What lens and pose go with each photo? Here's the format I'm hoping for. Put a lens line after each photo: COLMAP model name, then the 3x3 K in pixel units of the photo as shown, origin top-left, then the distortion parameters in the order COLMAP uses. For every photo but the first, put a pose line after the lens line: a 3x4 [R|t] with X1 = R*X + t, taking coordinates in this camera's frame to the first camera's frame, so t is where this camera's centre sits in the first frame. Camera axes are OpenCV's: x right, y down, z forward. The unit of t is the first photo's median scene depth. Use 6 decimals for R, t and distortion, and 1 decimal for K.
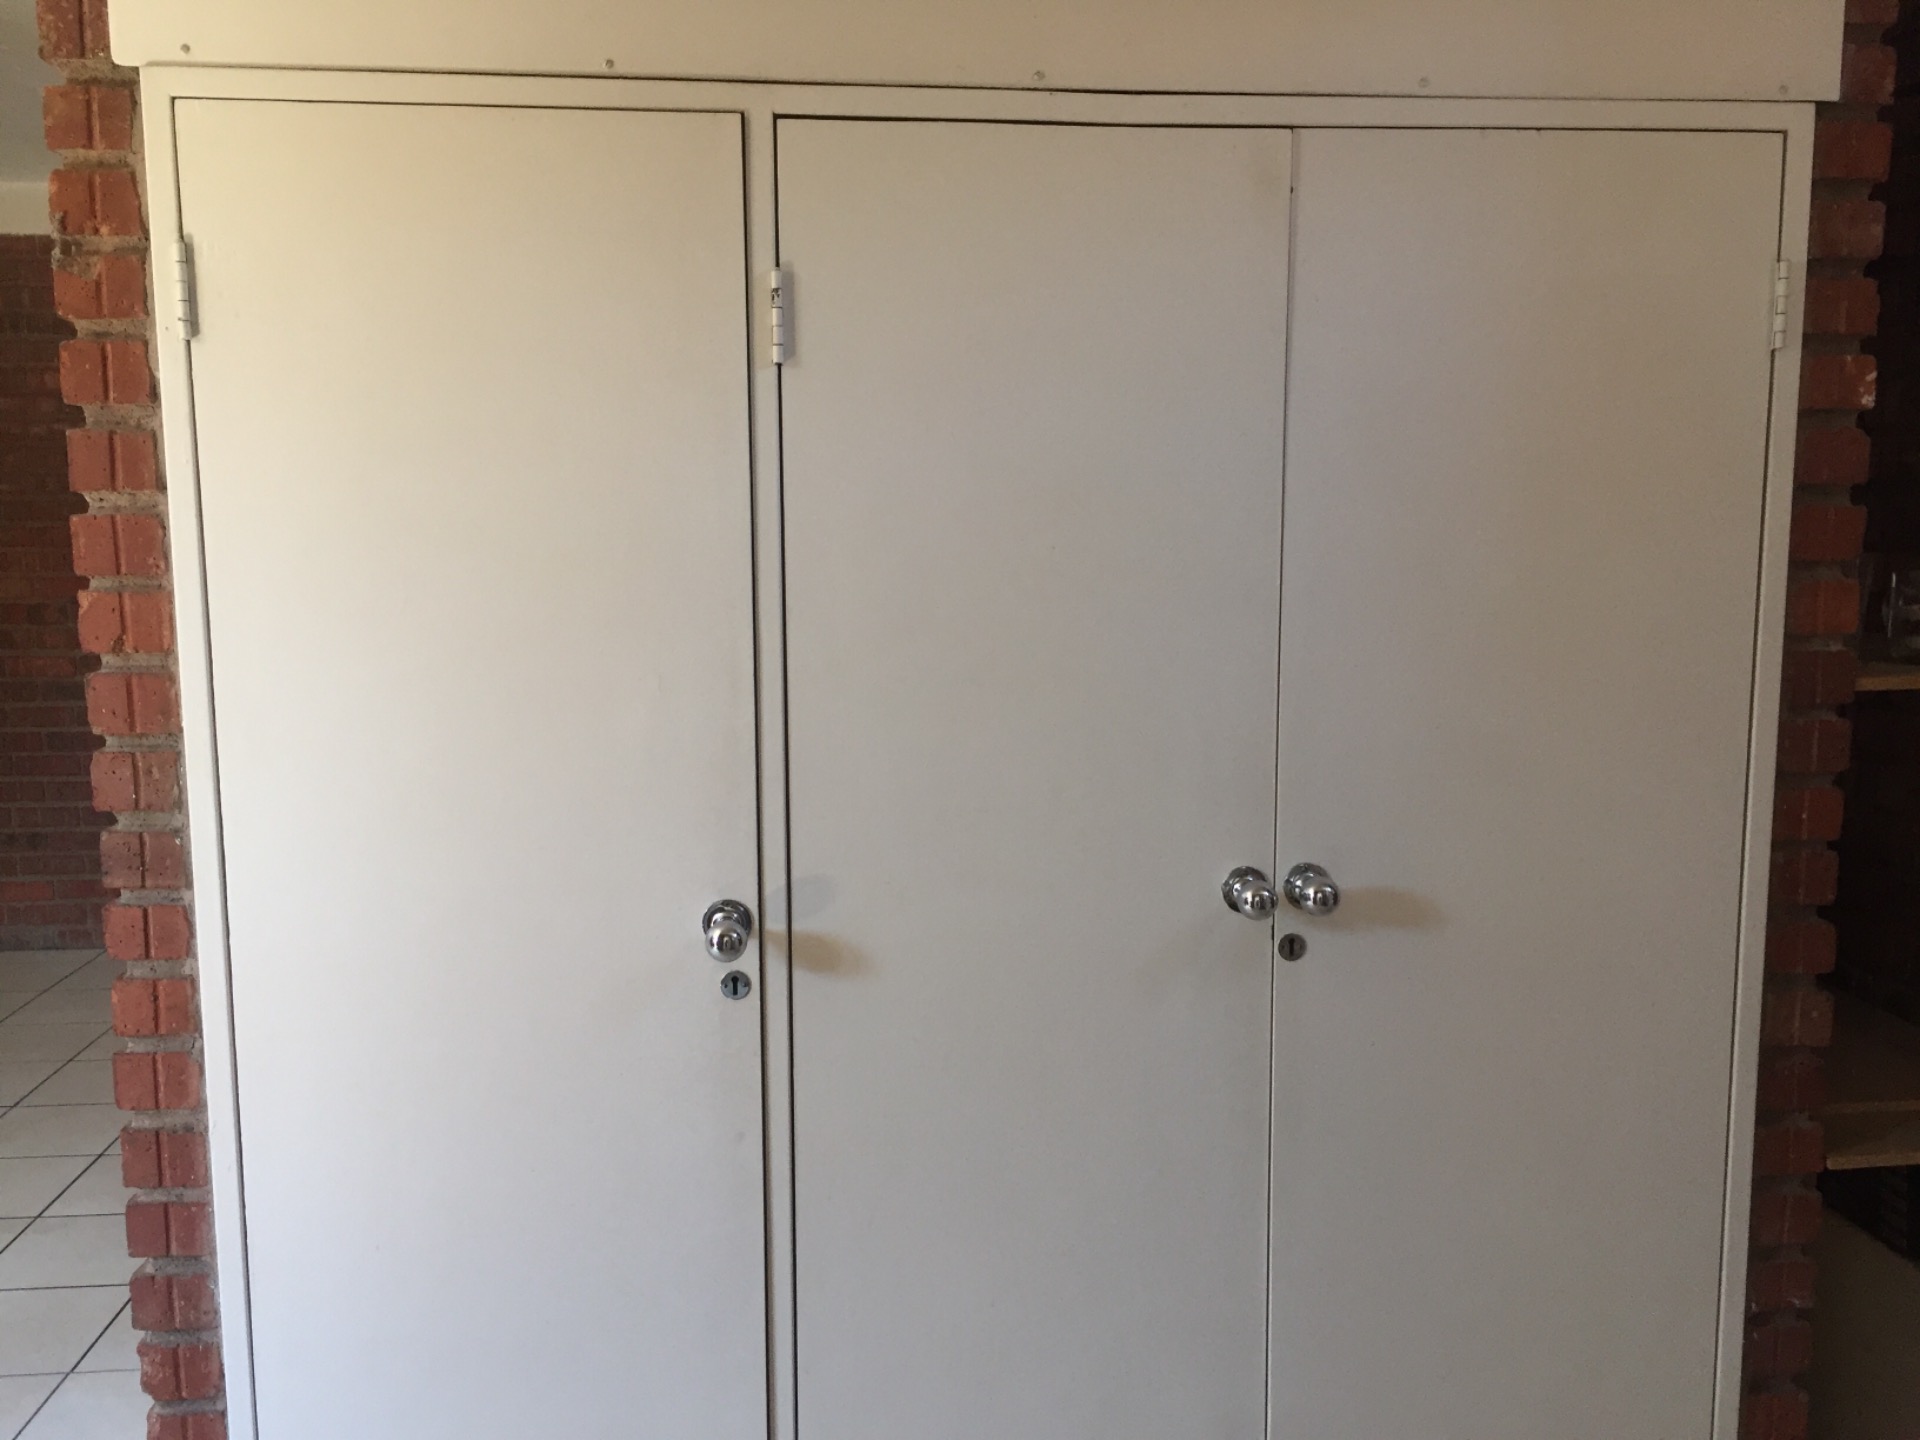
lens RADIAL K [[1630.5, 0, 960.1], [0, 1630.5, 700.3], [0, 0, 1]] dist [0.065865, -0.089859]
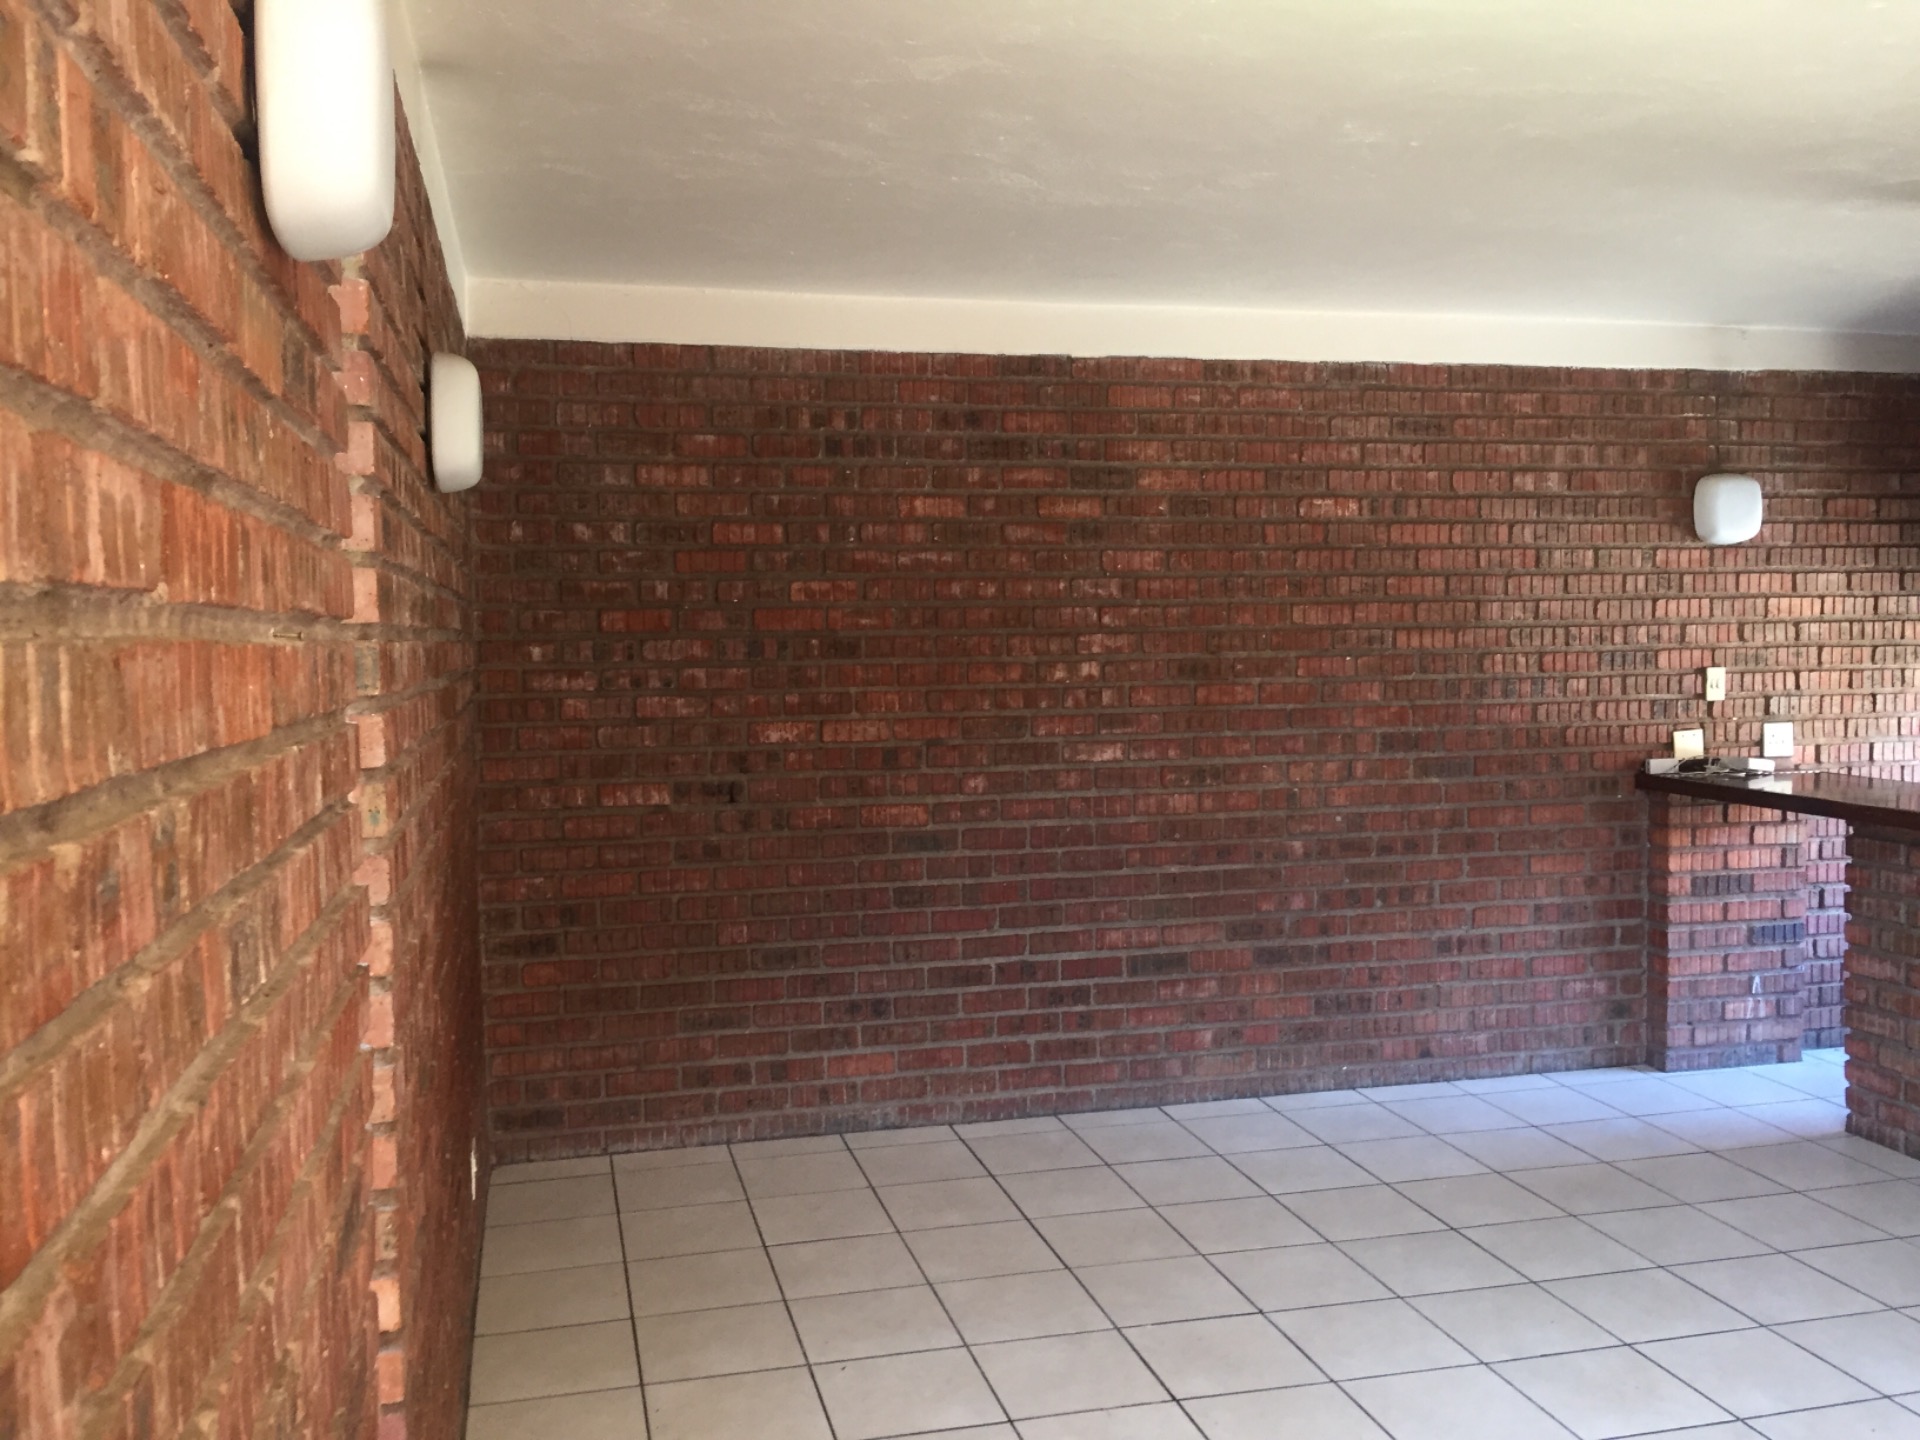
lens RADIAL K [[1630.5, 0, 961.1], [0, 1630.5, 712.8], [0, 0, 1]] dist [0.065865, -0.089859]
pose [[0.990337, -0.018737, 0.137407, -2.158854], [0.027921, 0.997480, -0.065219, -0.057627], [-0.135839, 0.068425, 0.988365, 0.314745]]
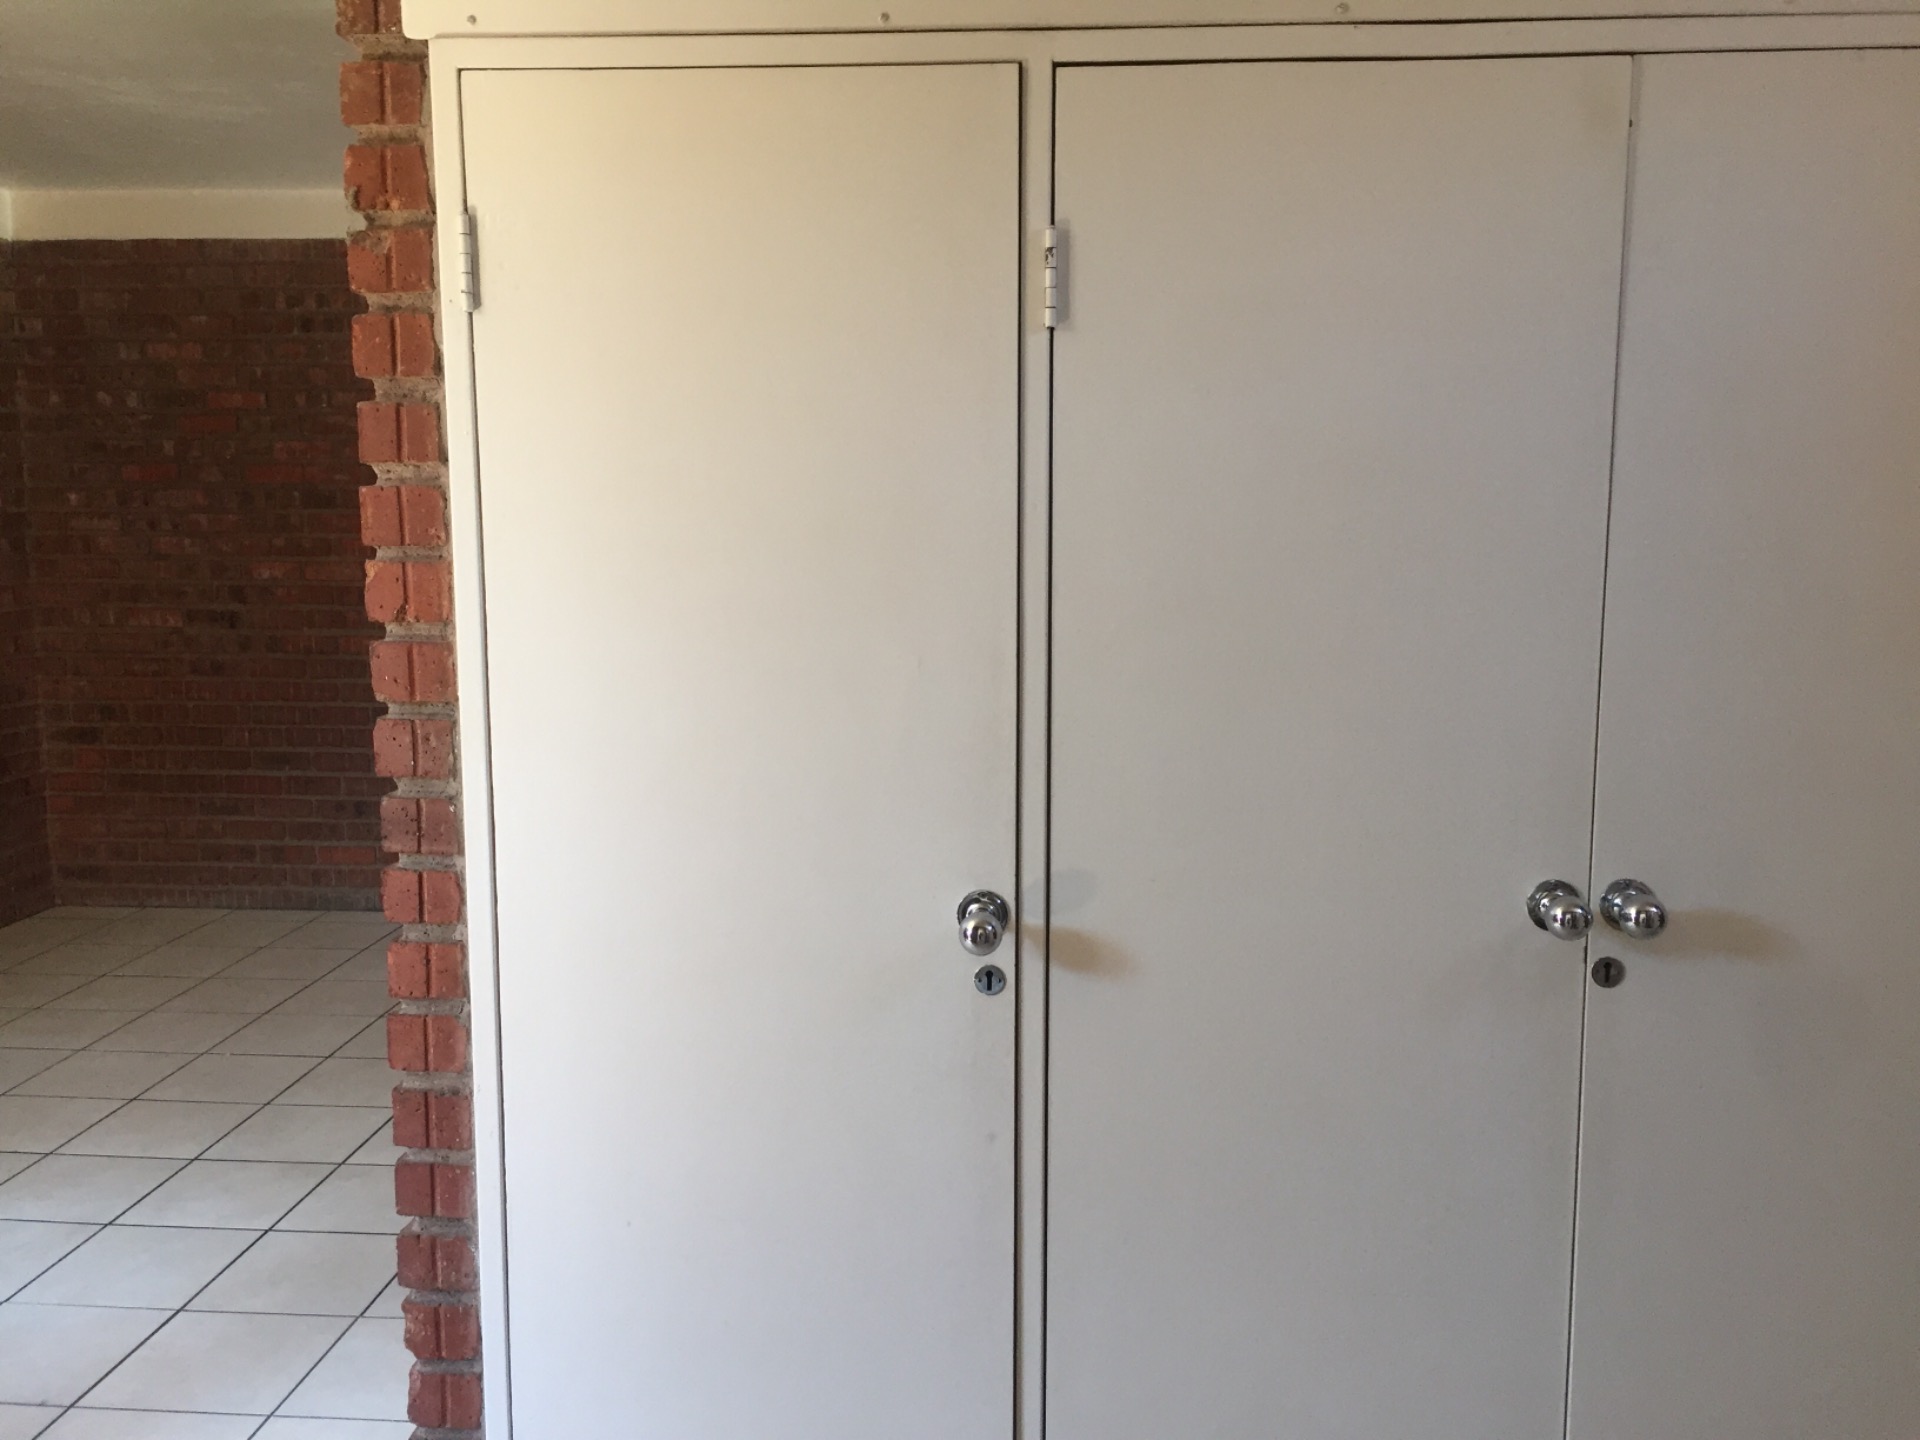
lens RADIAL K [[1630.5, 0, 960.2], [0, 1630.5, 712.8], [0, 0, 1]] dist [0.065865, -0.089859]
pose [[0.985326, 0.025516, -0.168766, 0.002884], [-0.024072, 0.999654, 0.010597, 0.008396], [0.168978, -0.006379, 0.985599, 0.057682]]
